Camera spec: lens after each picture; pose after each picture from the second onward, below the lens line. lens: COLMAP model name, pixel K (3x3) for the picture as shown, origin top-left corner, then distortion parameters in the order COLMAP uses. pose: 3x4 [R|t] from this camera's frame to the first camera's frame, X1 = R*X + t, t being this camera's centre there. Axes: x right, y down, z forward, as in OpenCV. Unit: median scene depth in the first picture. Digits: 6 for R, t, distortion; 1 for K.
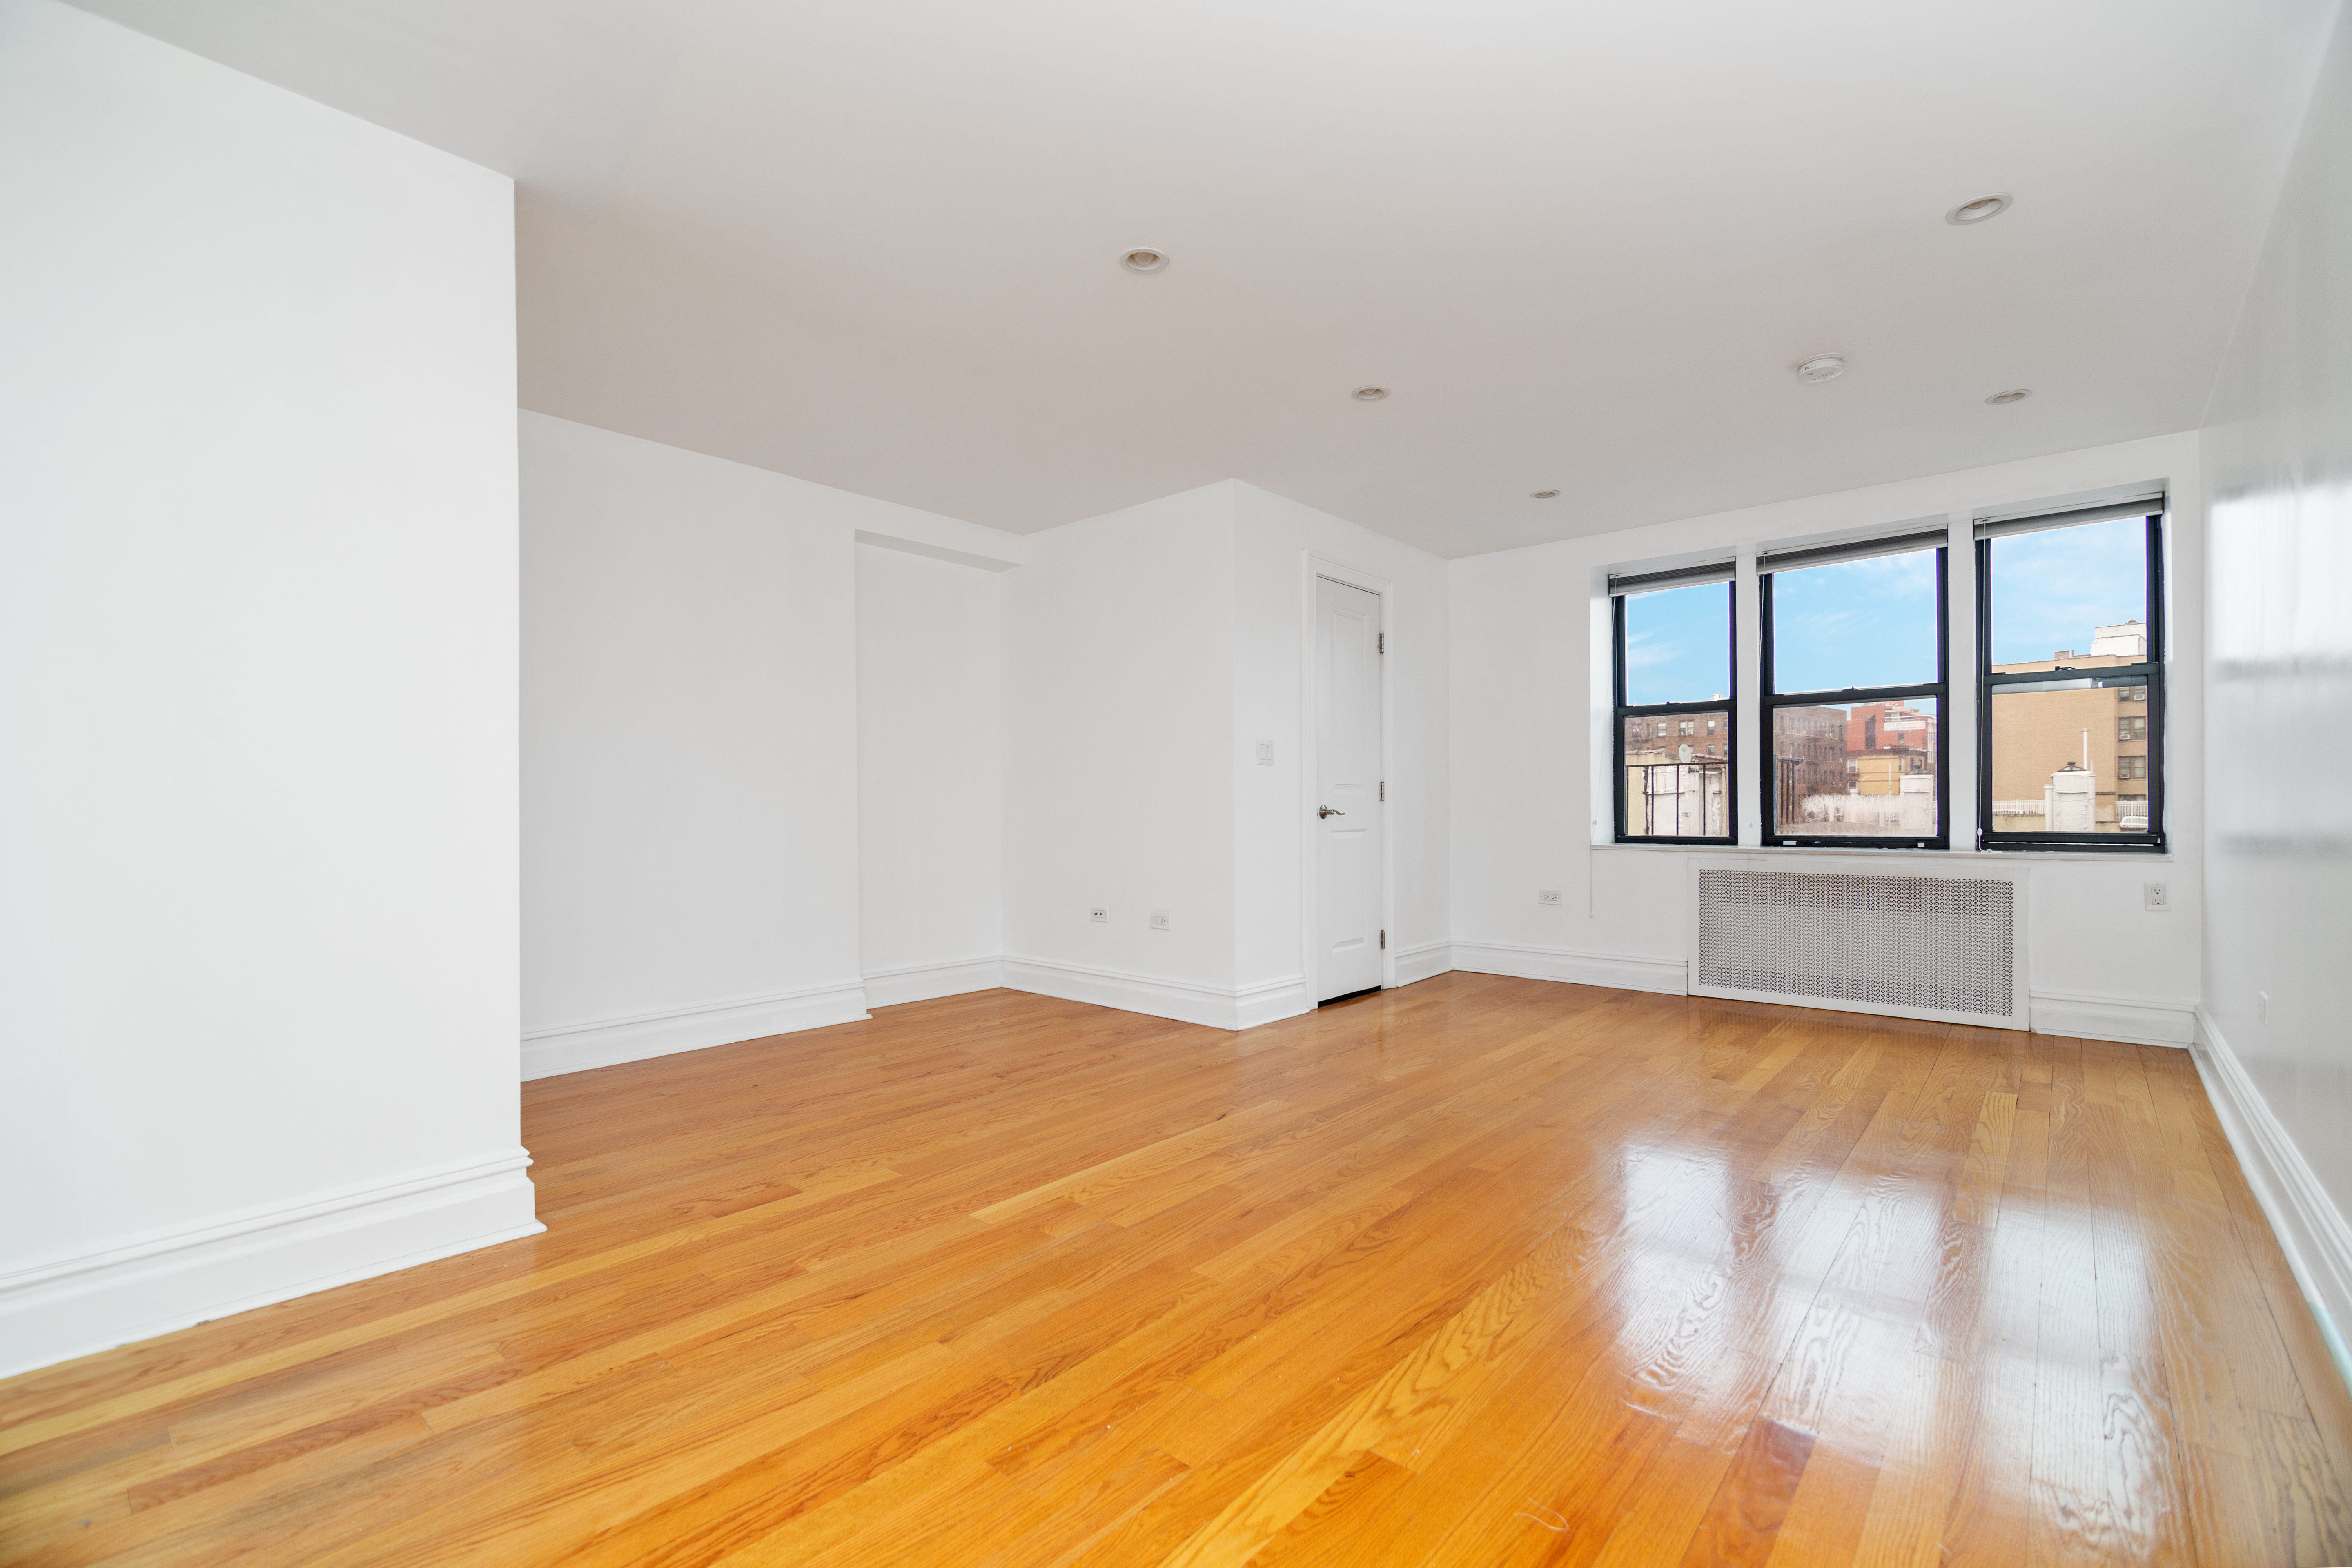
lens RADIAL K [[1030.4, 0, 1161.8], [0, 1030.4, 802.6], [0, 0, 1]] dist [0.016291, -0.000273]
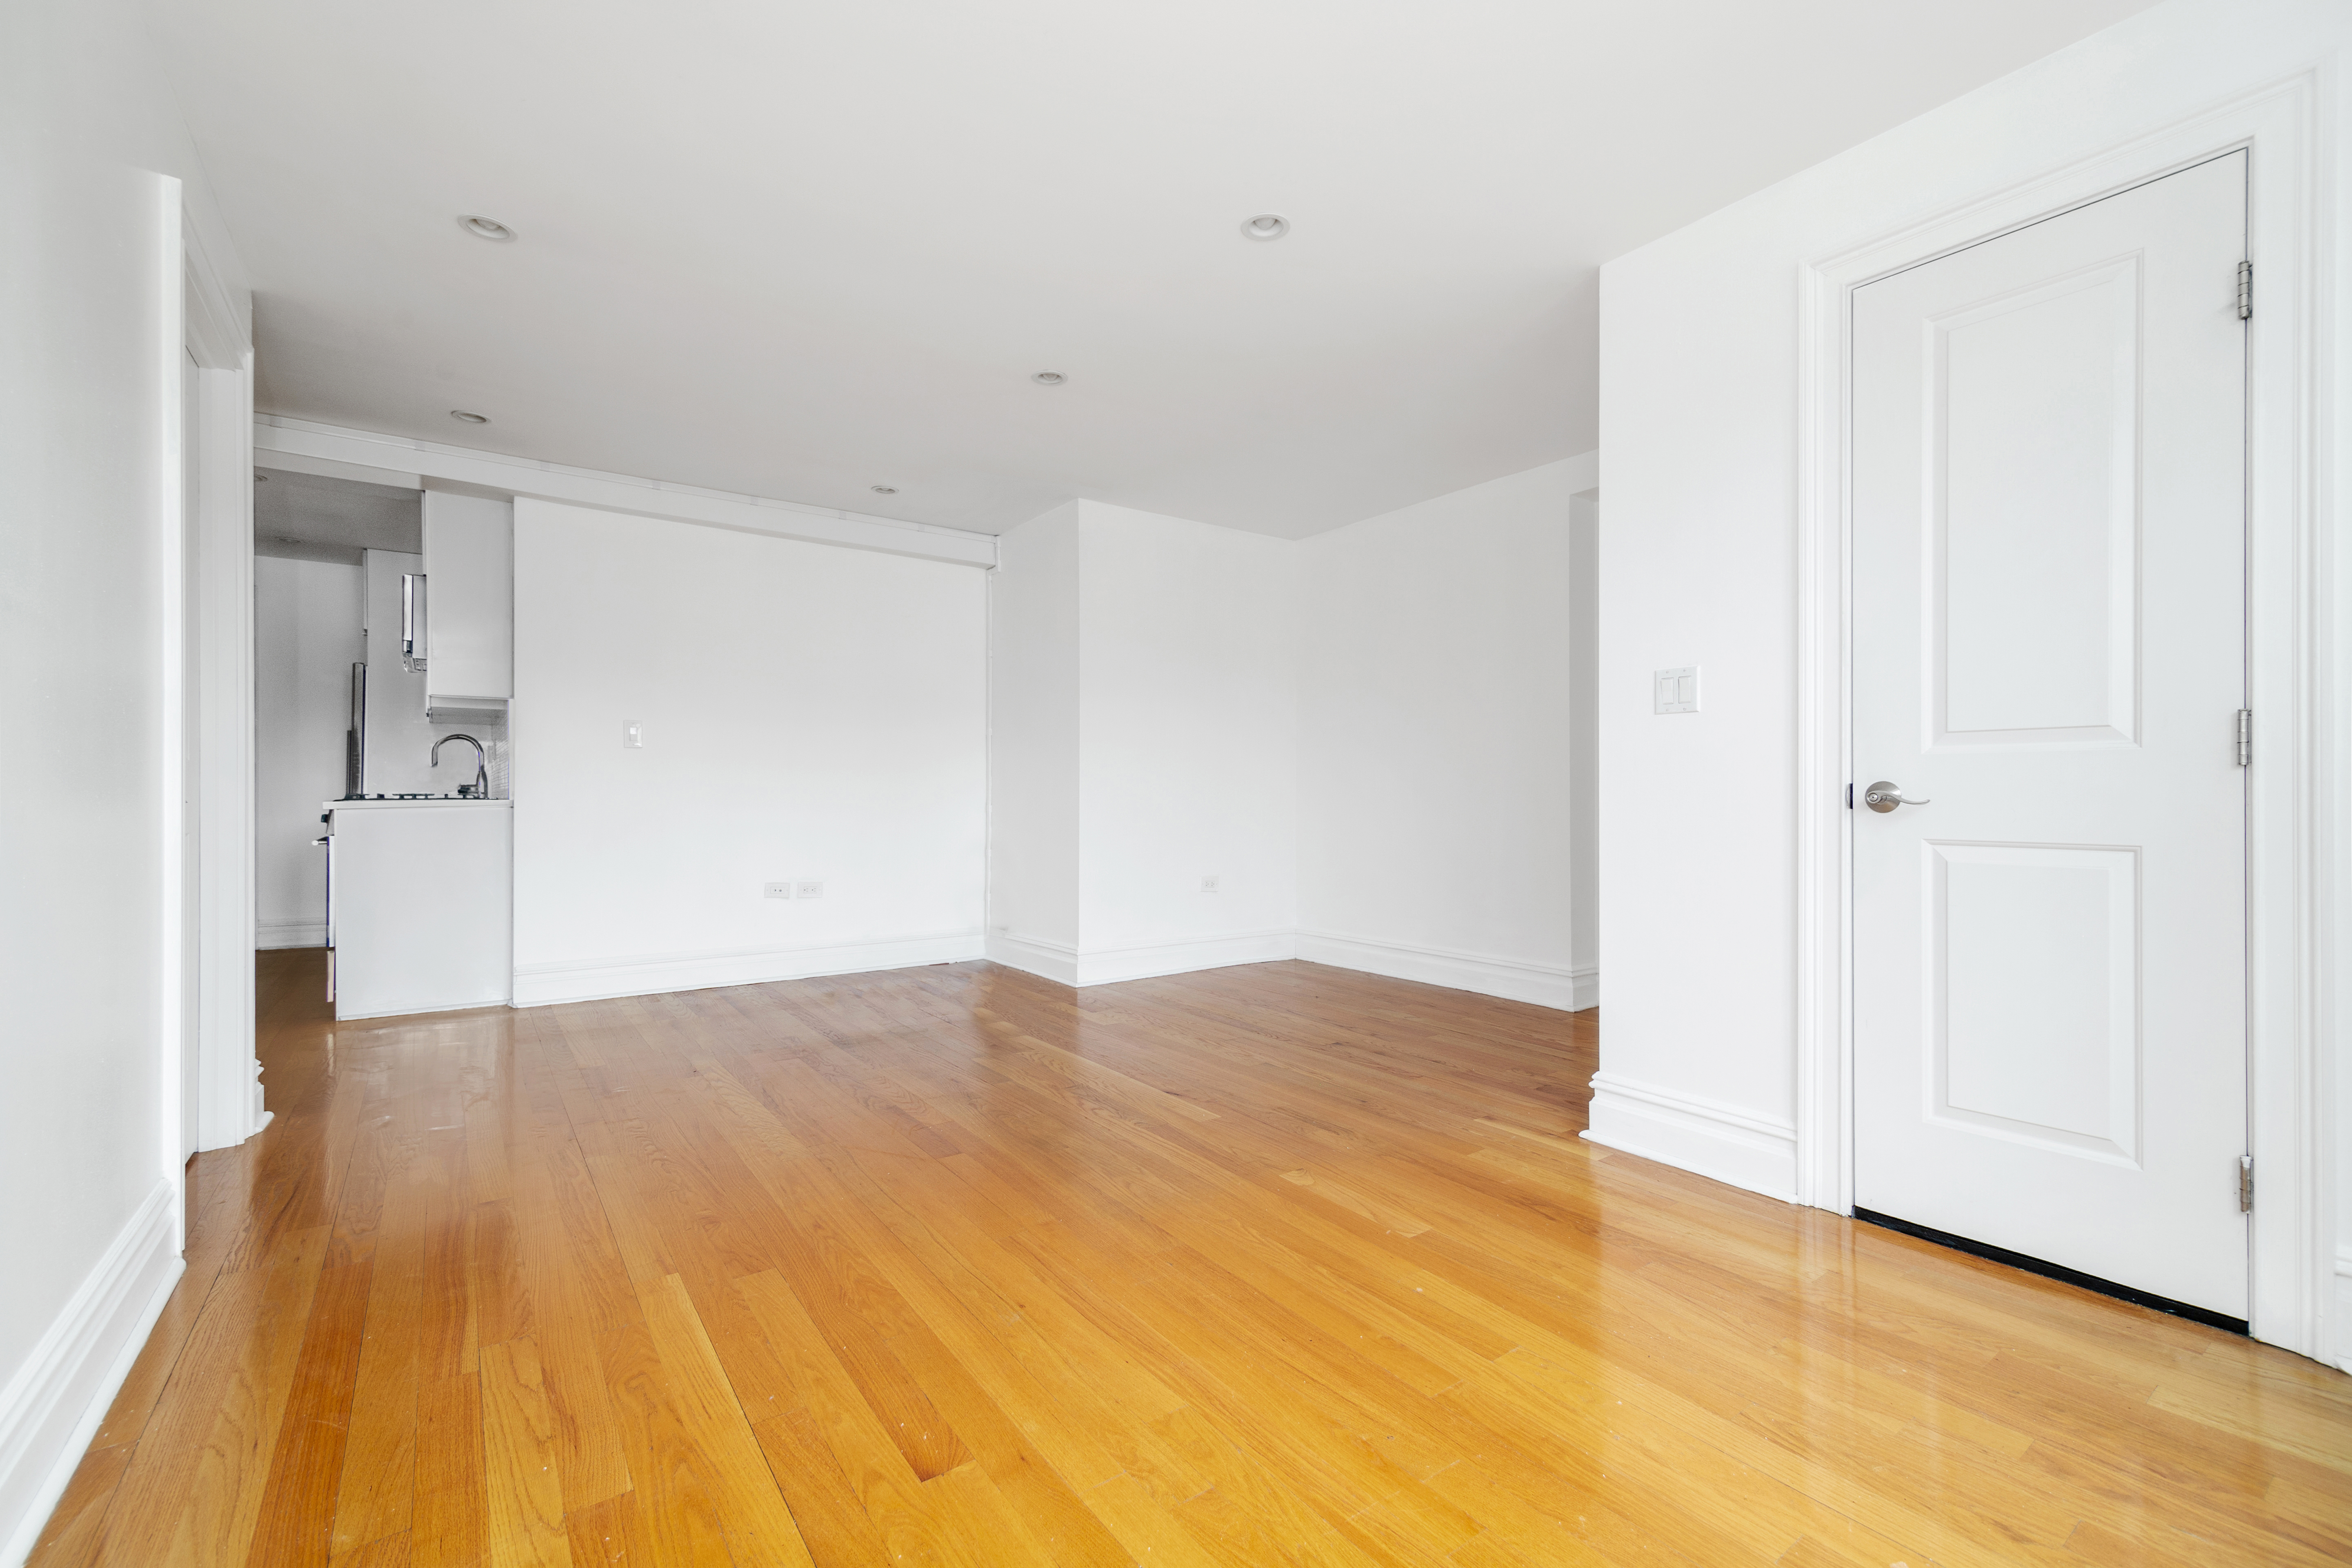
lens RADIAL K [[1030.6, 0, 1161.8], [0, 1030.6, 802.6], [0, 0, 1]] dist [0.016291, -0.000273]
pose [[-0.239507, 0.015782, -0.970766, 0.886570], [0.006576, 0.999871, 0.014632, -0.001181], [0.970872, -0.002879, -0.239580, 1.036930]]
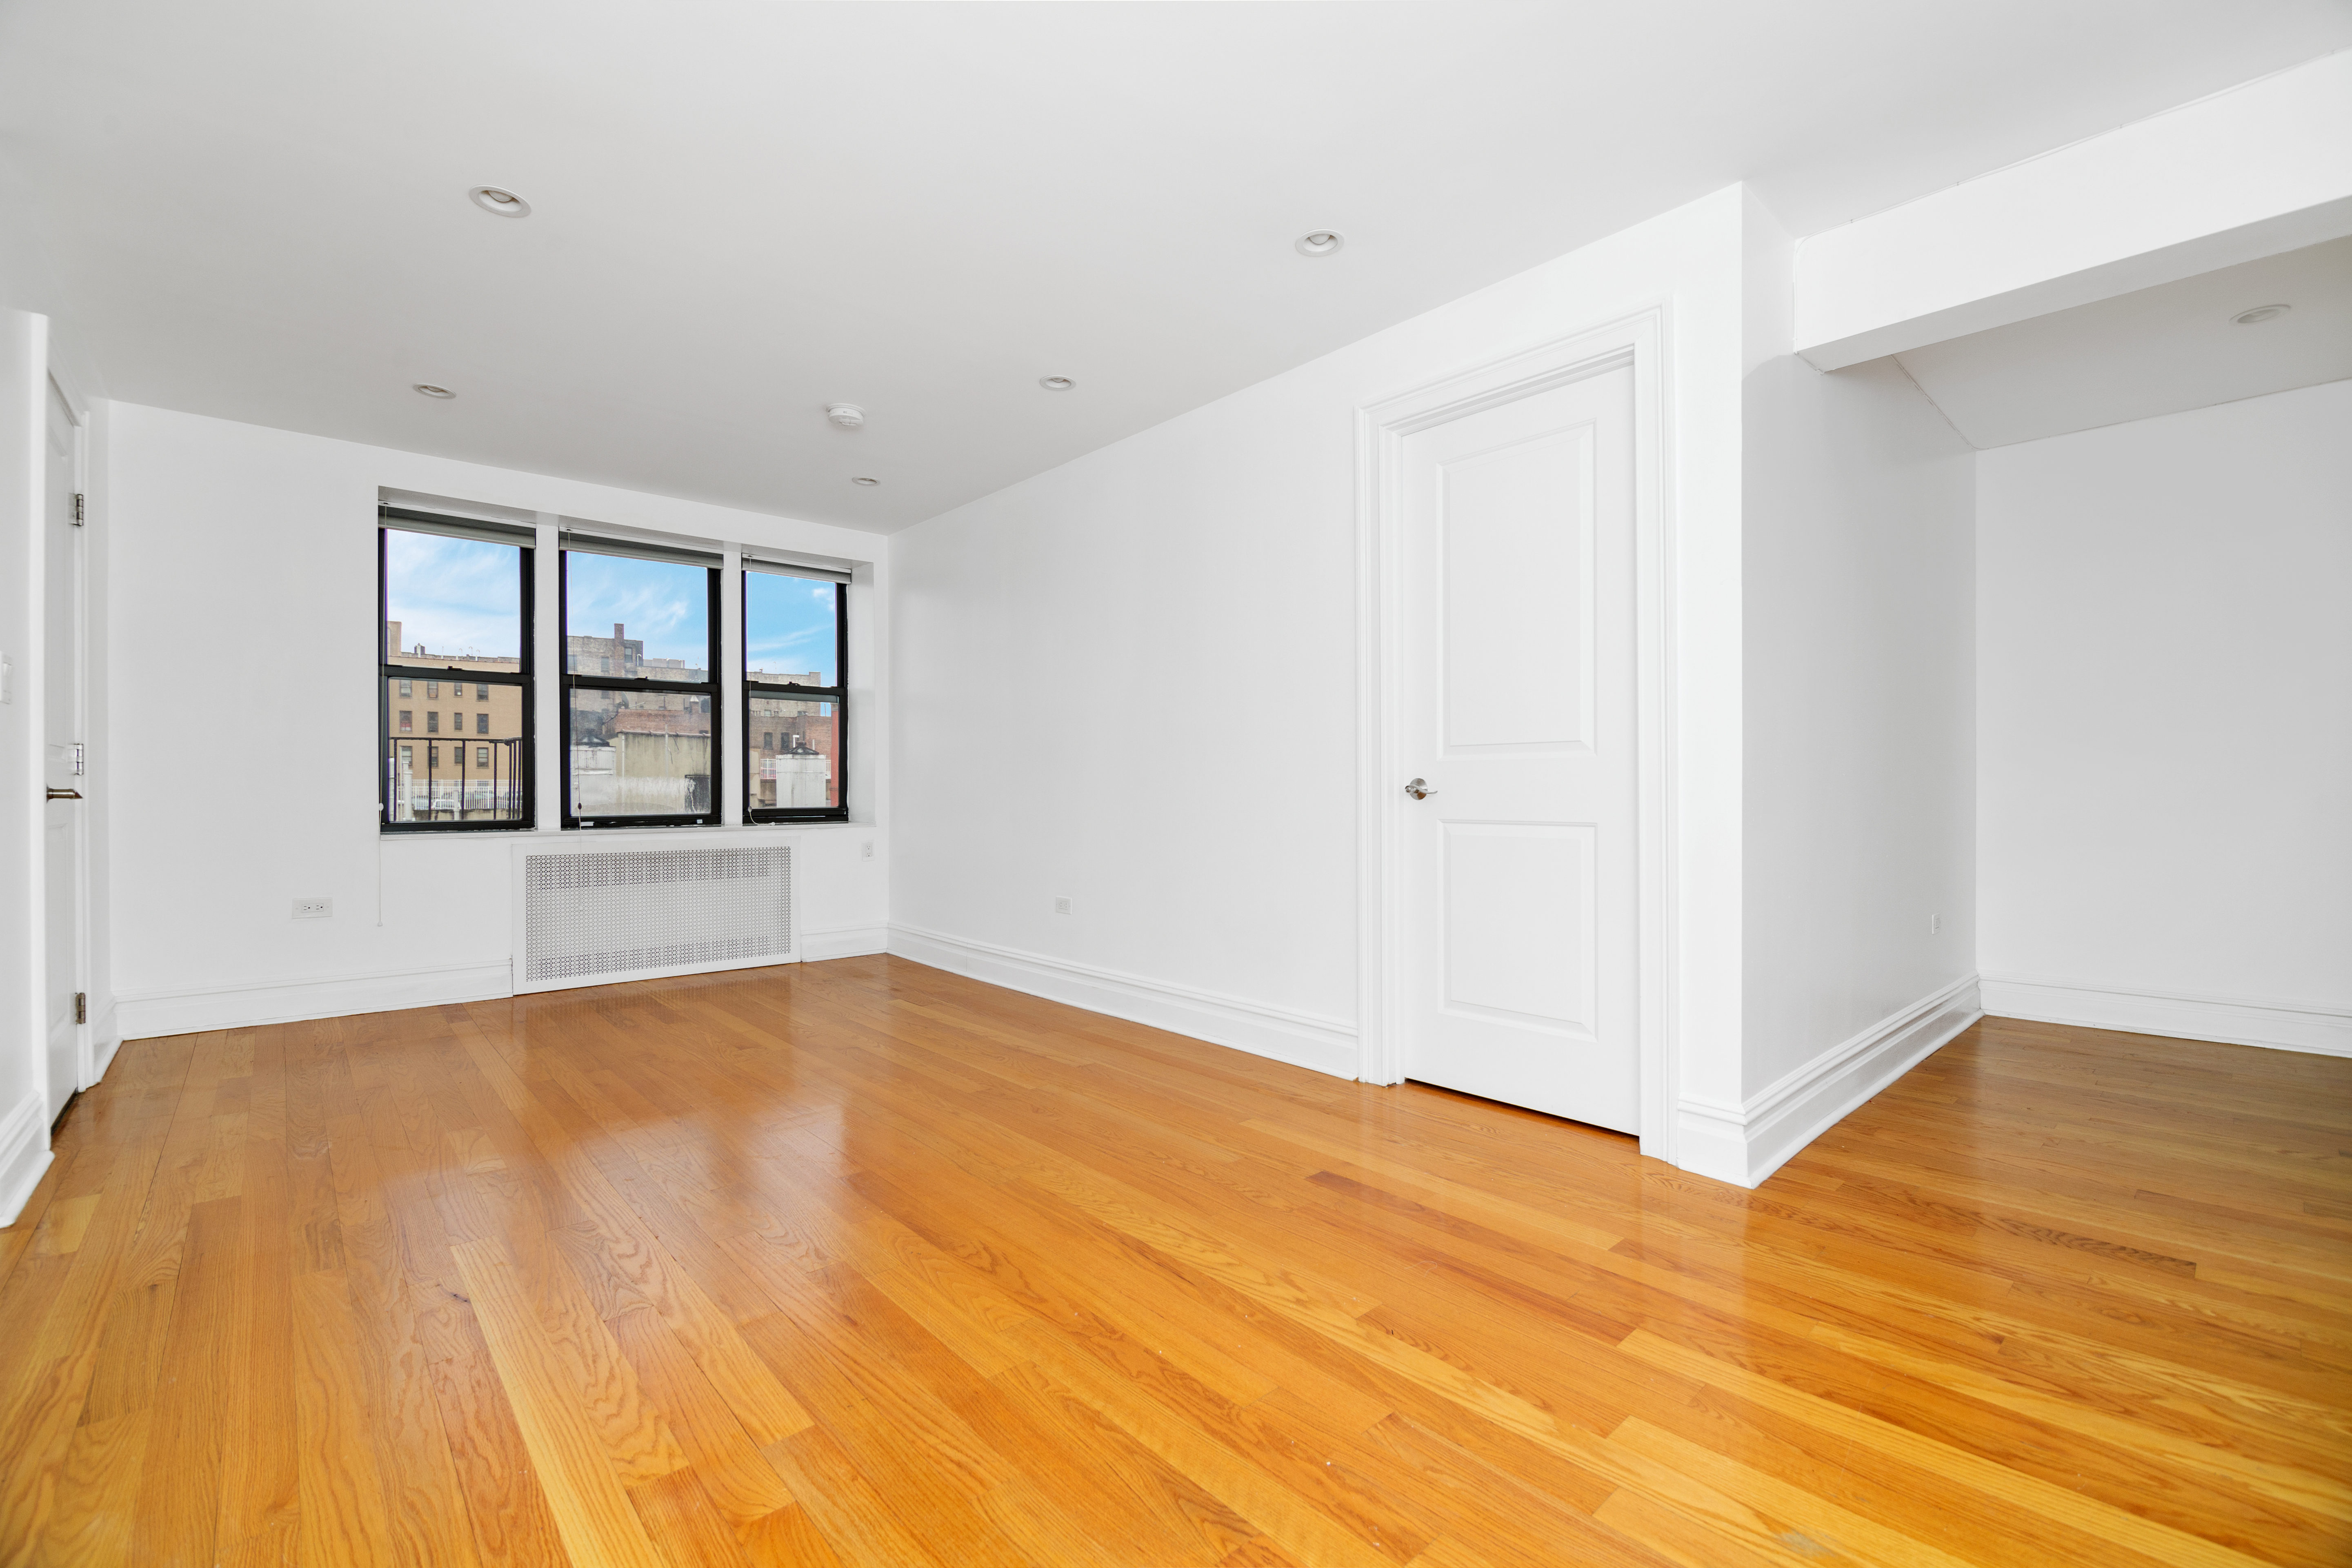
lens RADIAL K [[1002.7, 0, 1176.0], [0, 1002.7, 784.0], [0, 0, 1]] dist [-0.002495, -0.000617]
pose [[0.112755, 0.011653, 0.993554, -0.397423], [-0.005491, 0.999923, -0.011104, 0.010410], [-0.993608, -0.004204, 0.112810, 0.440770]]
